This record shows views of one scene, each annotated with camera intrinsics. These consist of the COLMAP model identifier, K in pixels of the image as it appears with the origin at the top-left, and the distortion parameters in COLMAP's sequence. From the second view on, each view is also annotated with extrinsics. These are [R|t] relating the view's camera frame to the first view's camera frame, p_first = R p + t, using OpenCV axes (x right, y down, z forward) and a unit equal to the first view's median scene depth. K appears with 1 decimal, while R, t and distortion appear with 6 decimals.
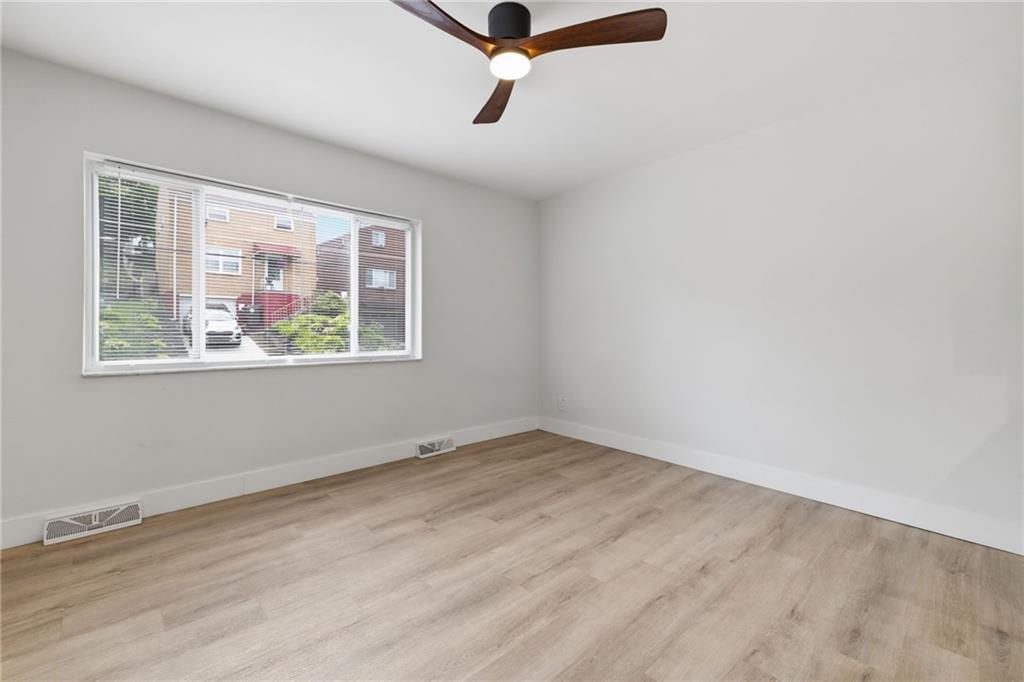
lens RADIAL K [[436.0, 0, 522.8], [0, 436.0, 323.8], [0, 0, 1]] dist [0.003468, 0.000419]
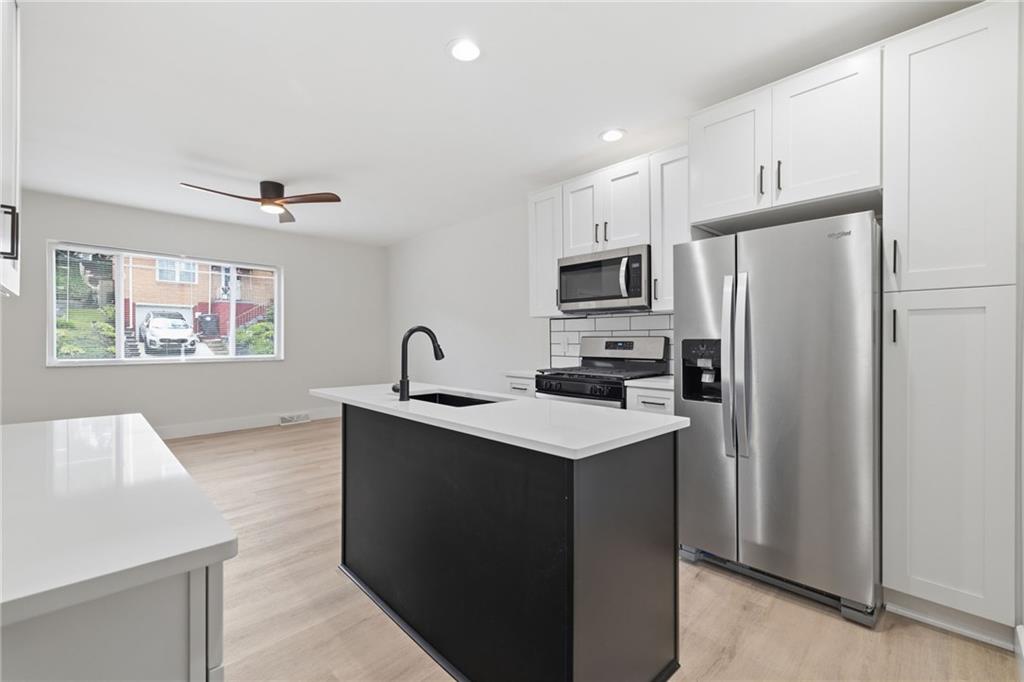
lens RADIAL K [[436.0, 0, 518.9], [0, 436.0, 337.3], [0, 0, 1]] dist [0.003468, 0.000419]
pose [[0.999017, 0.002836, 0.044242, 0.139221], [-0.003452, 0.999898, 0.013842, -0.005380], [-0.044199, -0.013981, 0.998925, -0.144148]]
